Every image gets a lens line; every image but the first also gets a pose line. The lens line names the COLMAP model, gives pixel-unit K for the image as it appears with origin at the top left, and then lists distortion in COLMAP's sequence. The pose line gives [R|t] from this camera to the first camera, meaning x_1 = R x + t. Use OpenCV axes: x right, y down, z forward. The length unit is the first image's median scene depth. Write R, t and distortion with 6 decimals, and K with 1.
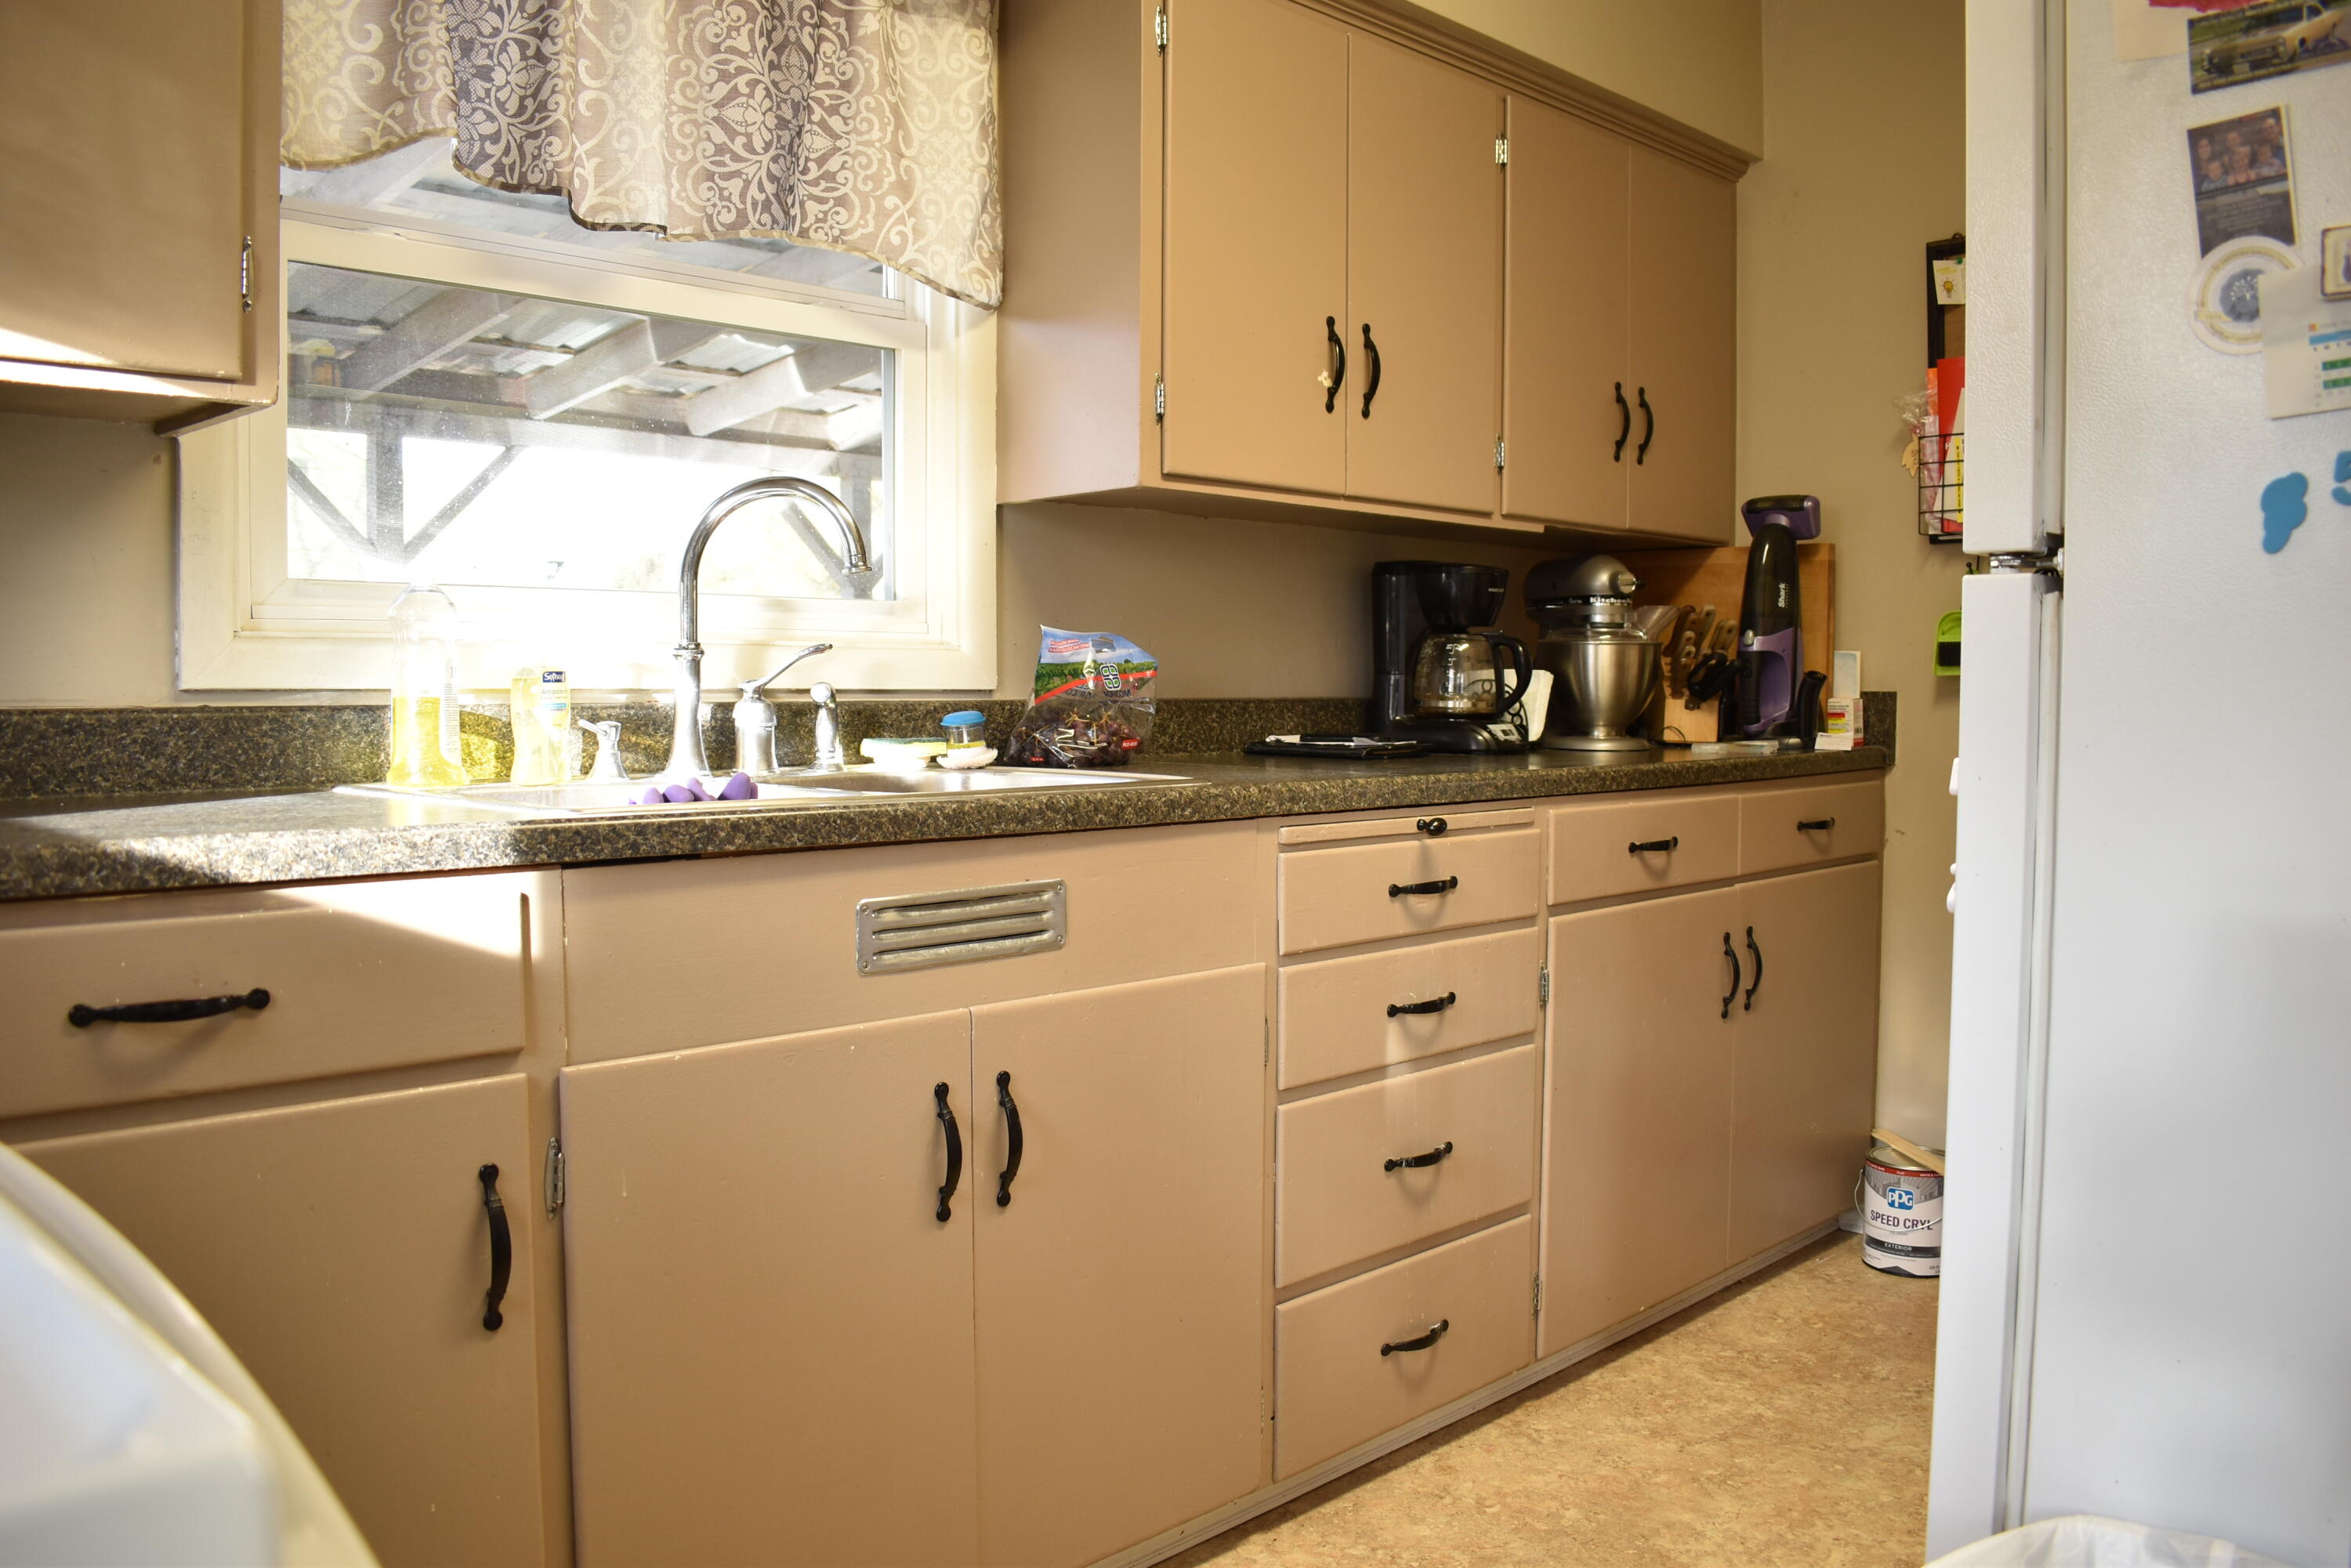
lens RADIAL K [[1832.9, 0, 1164.7], [0, 1832.9, 778.5], [0, 0, 1]] dist [-0.086969, 0.004693]
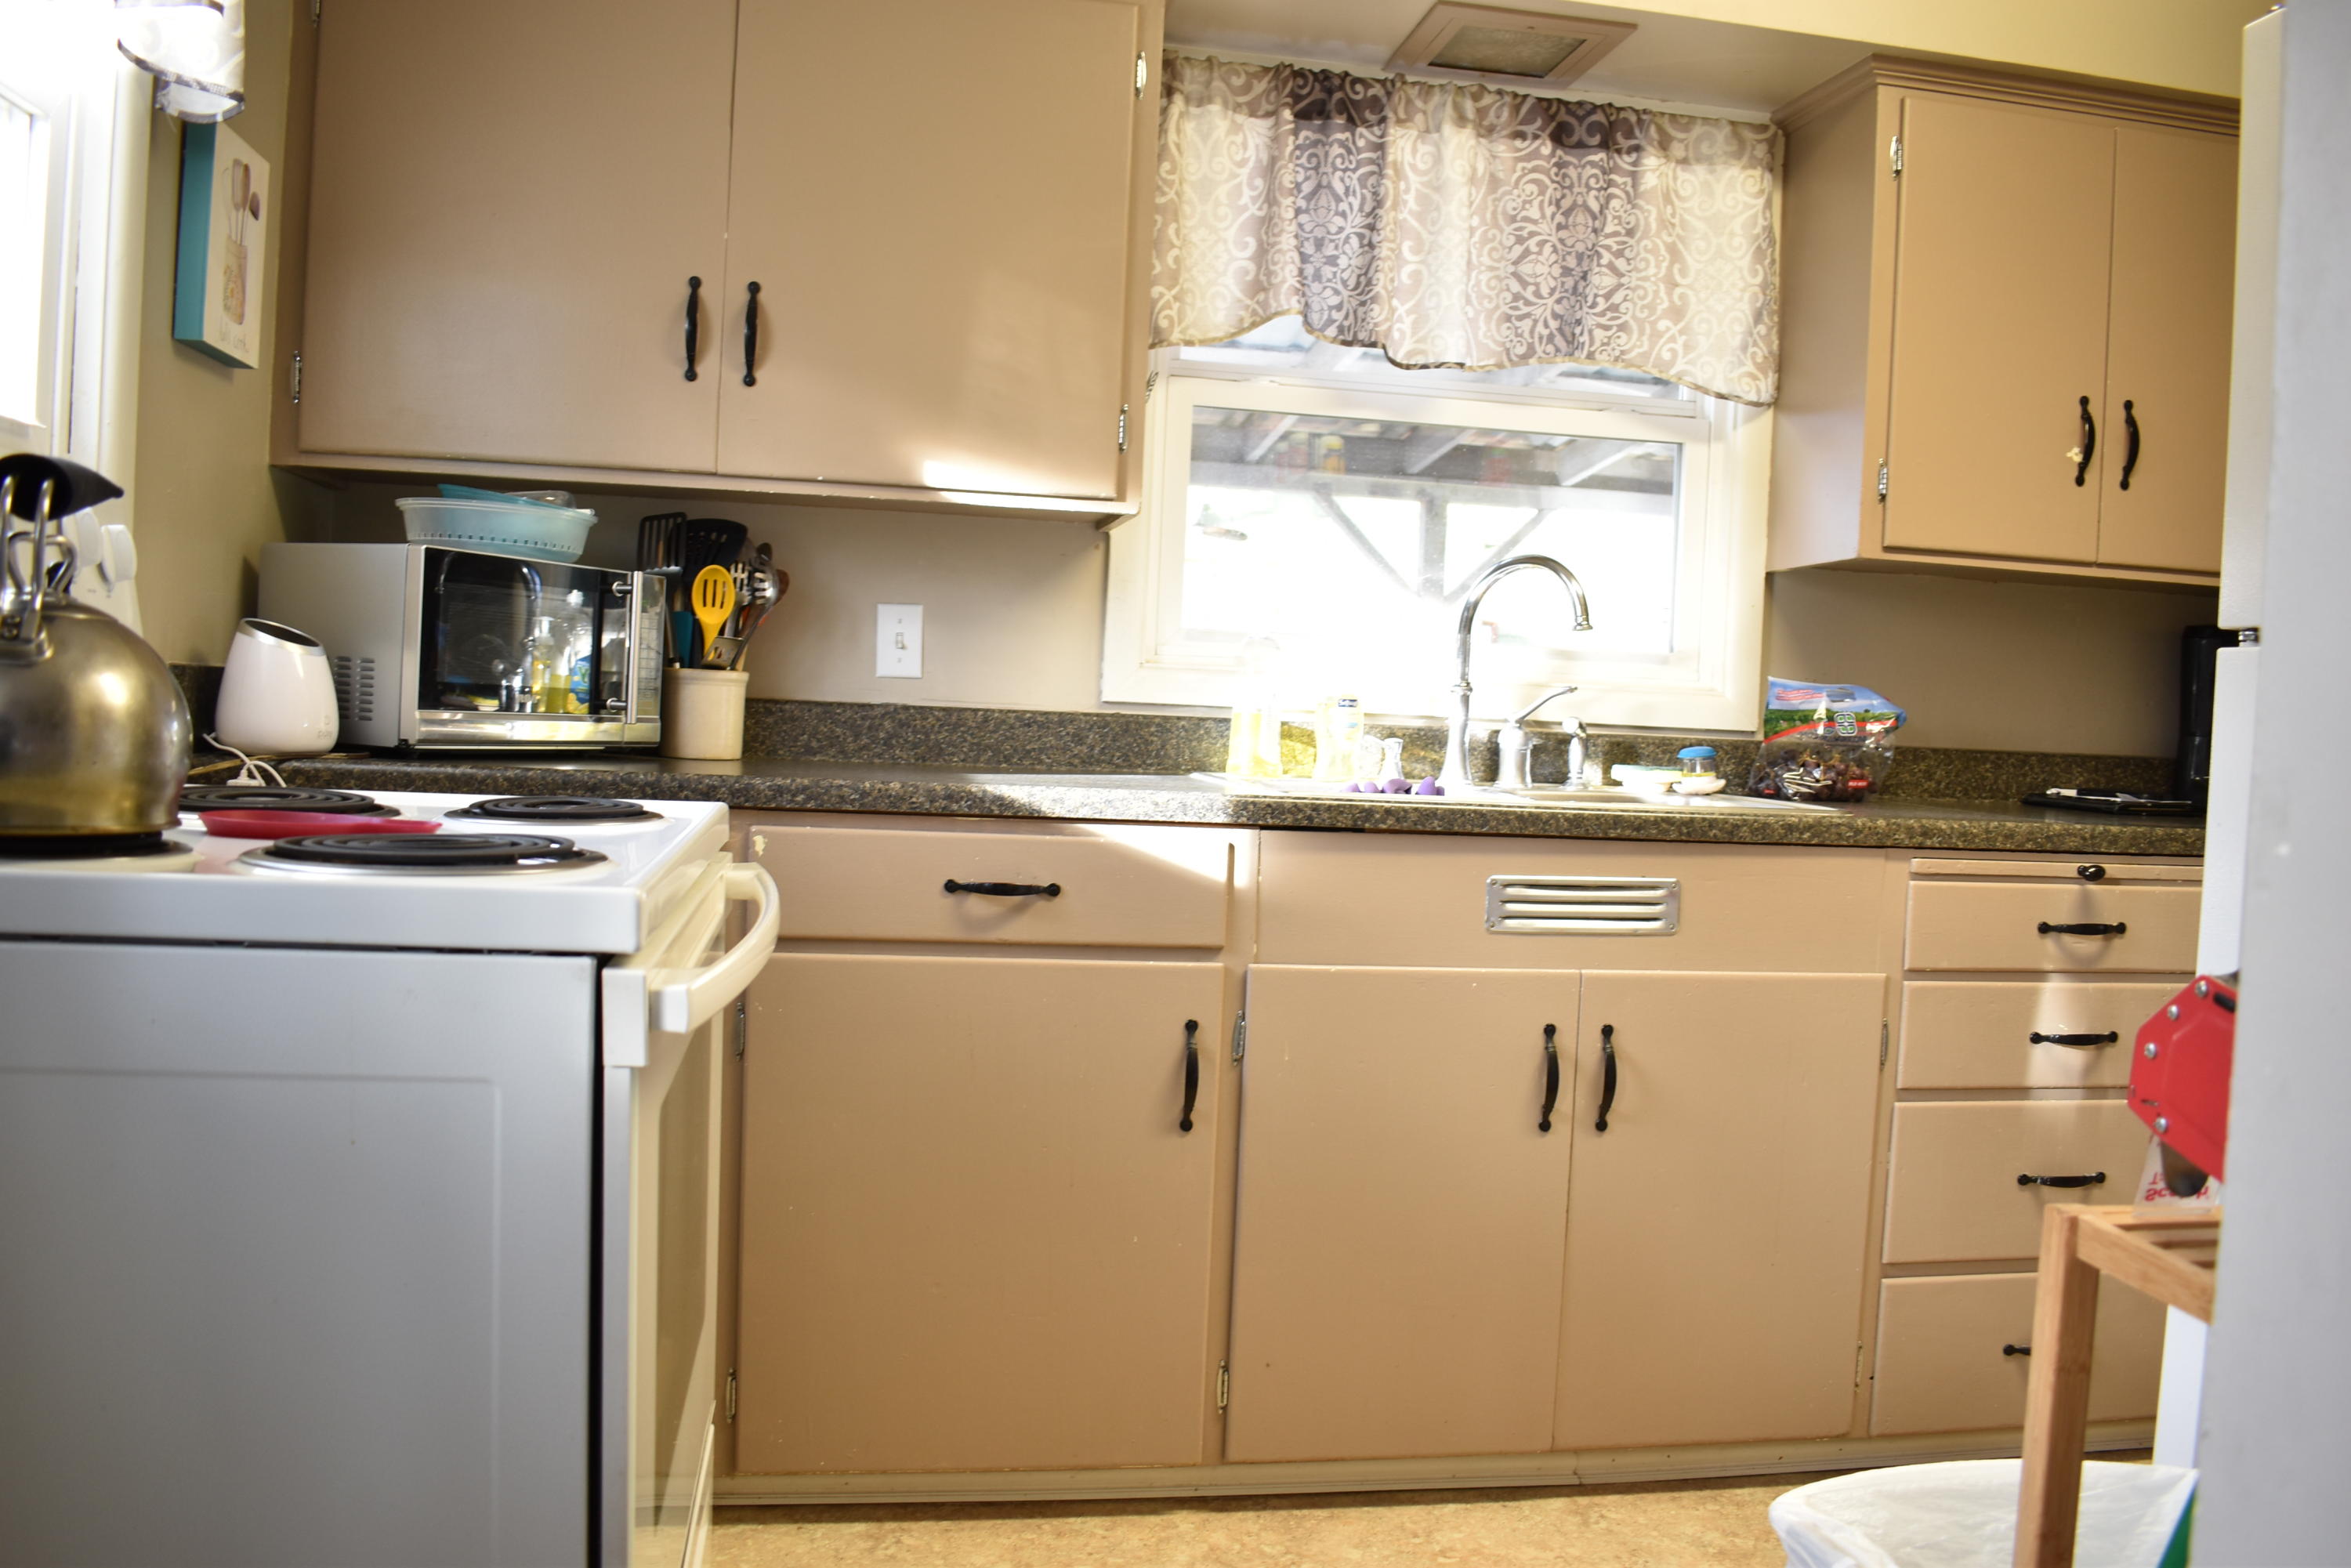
lens RADIAL K [[1832.9, 0, 1187.6], [0, 1832.9, 779.1], [0, 0, 1]] dist [-0.086969, 0.004693]
pose [[0.819373, 0.056338, -0.570486, 0.326673], [-0.070086, 0.997539, -0.002152, 0.011370], [0.568960, 0.041746, 0.821305, -0.181004]]
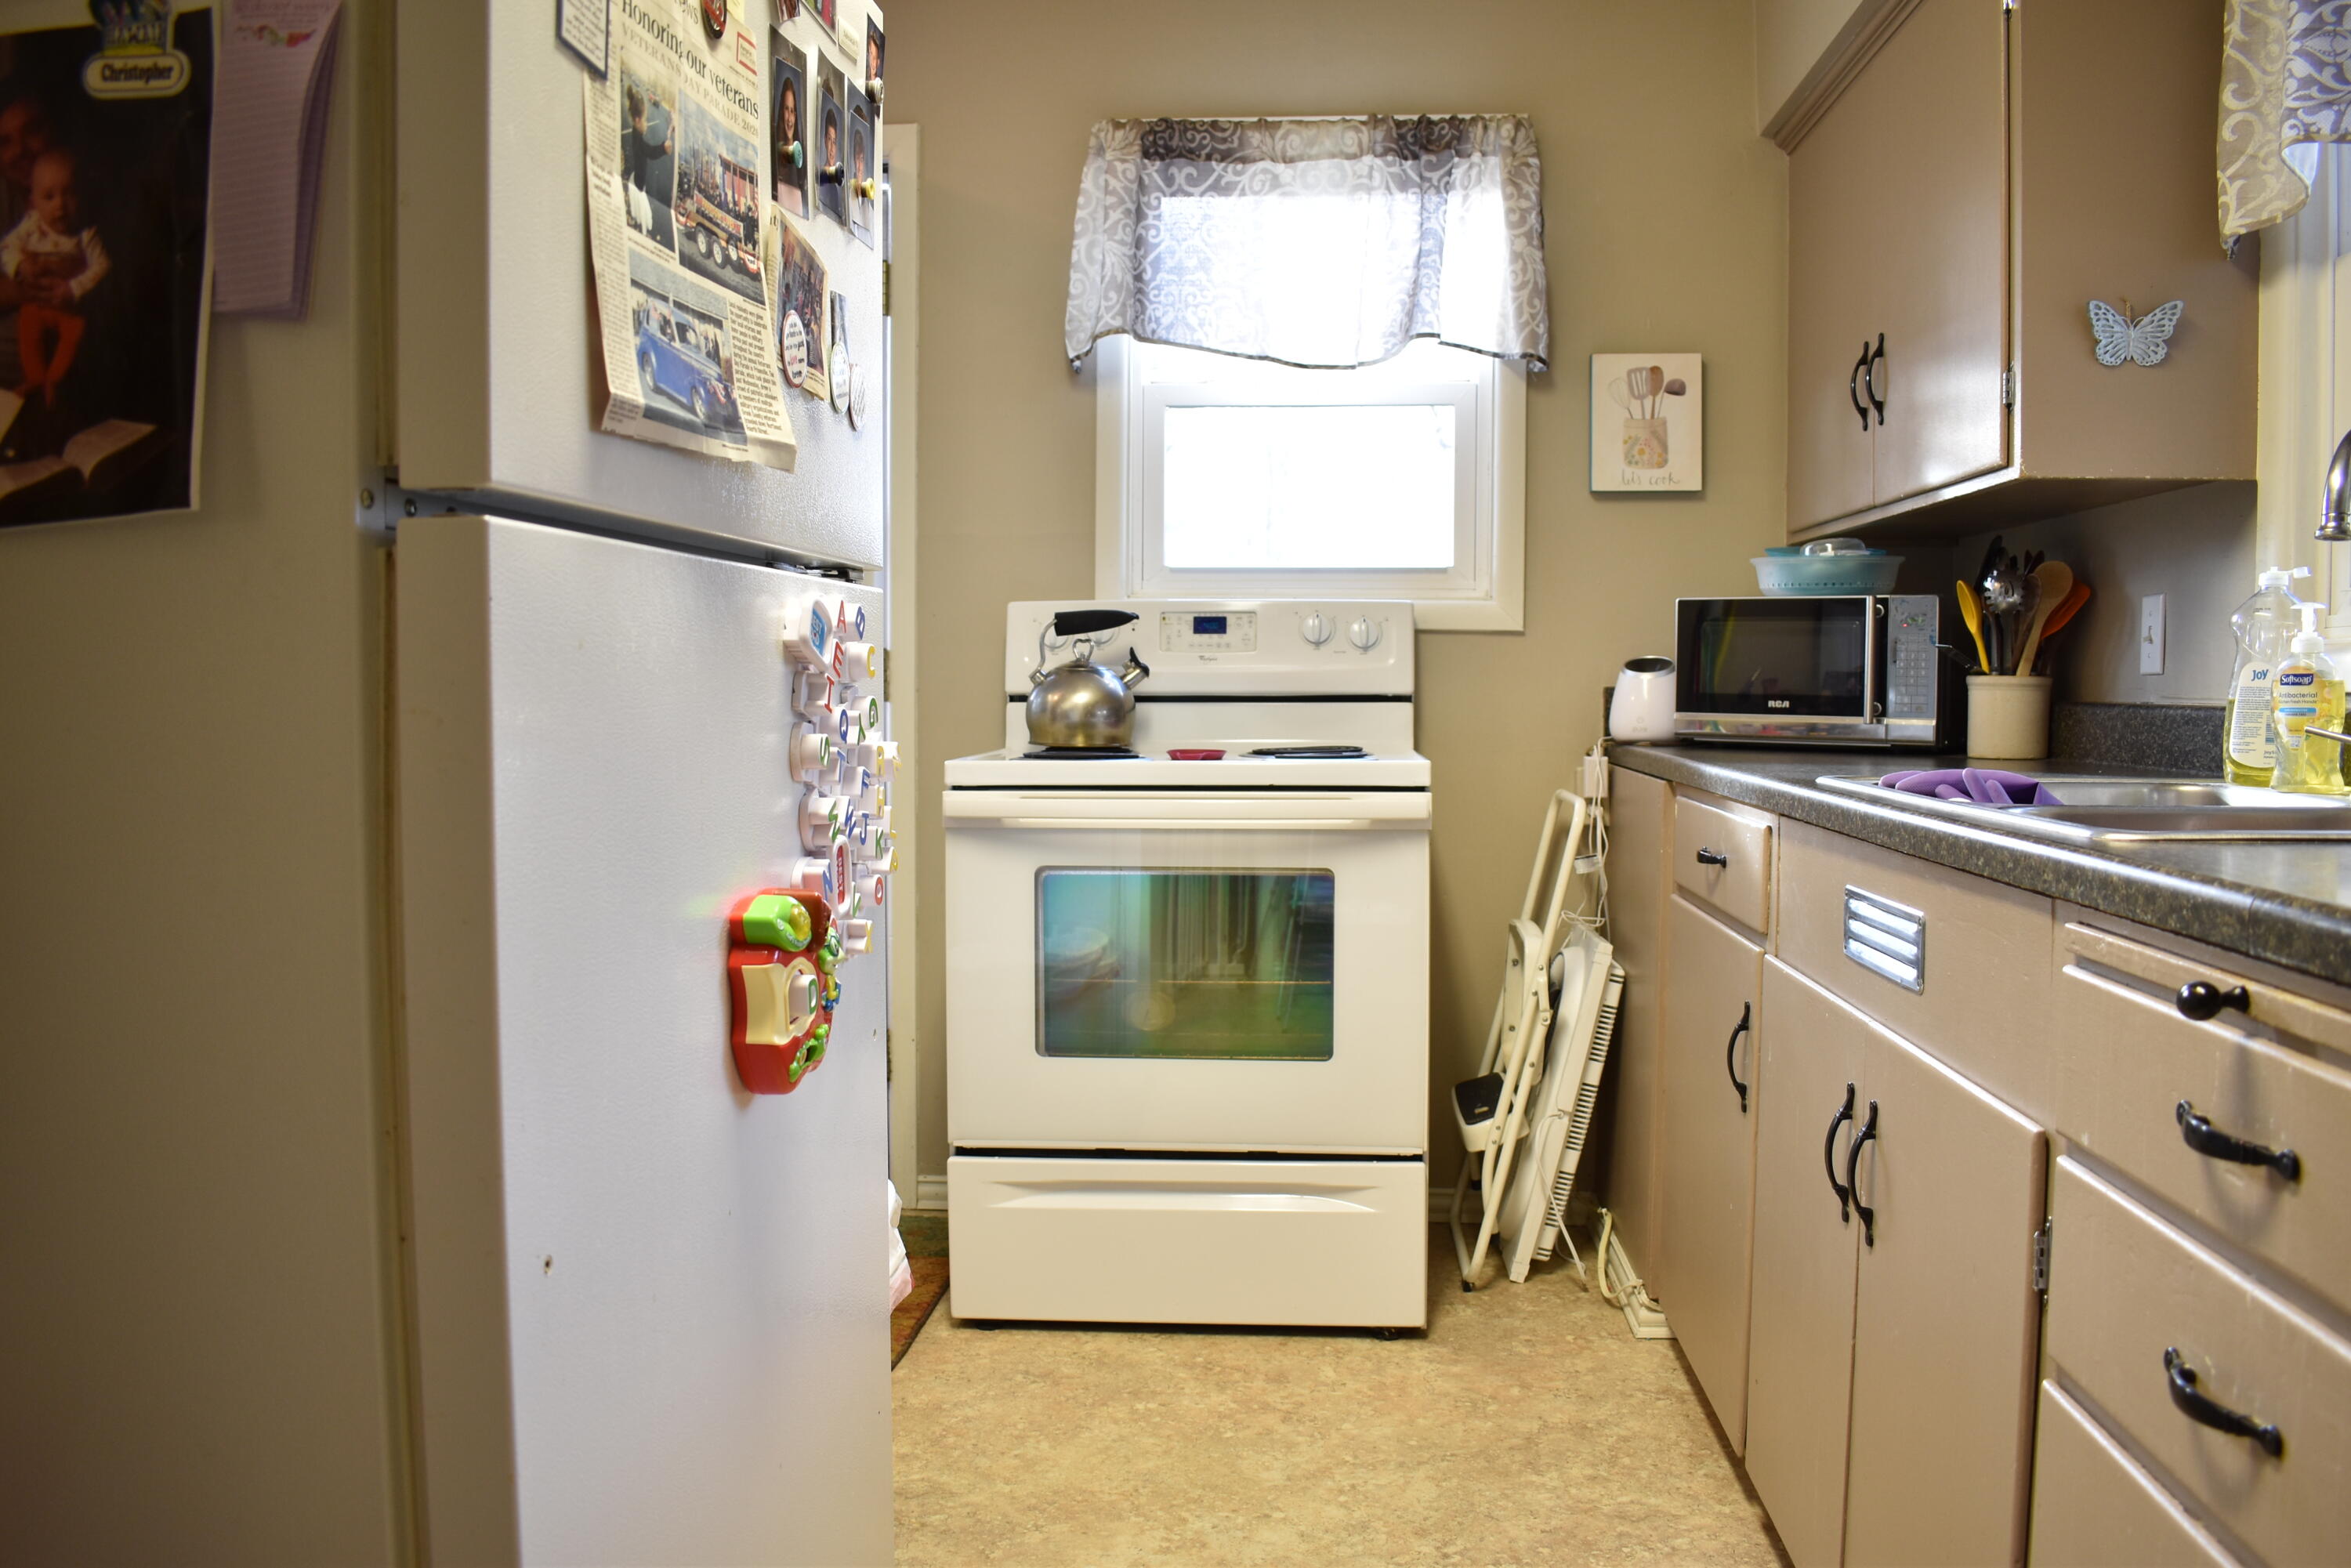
lens RADIAL K [[1832.9, 0, 1177.8], [0, 1832.9, 780.9], [0, 0, 1]] dist [-0.086969, 0.004693]
pose [[-0.769193, 0.032609, -0.638183, 0.641347], [-0.029489, 0.995822, 0.086426, -0.058080], [0.638335, 0.085298, -0.765018, 1.235531]]
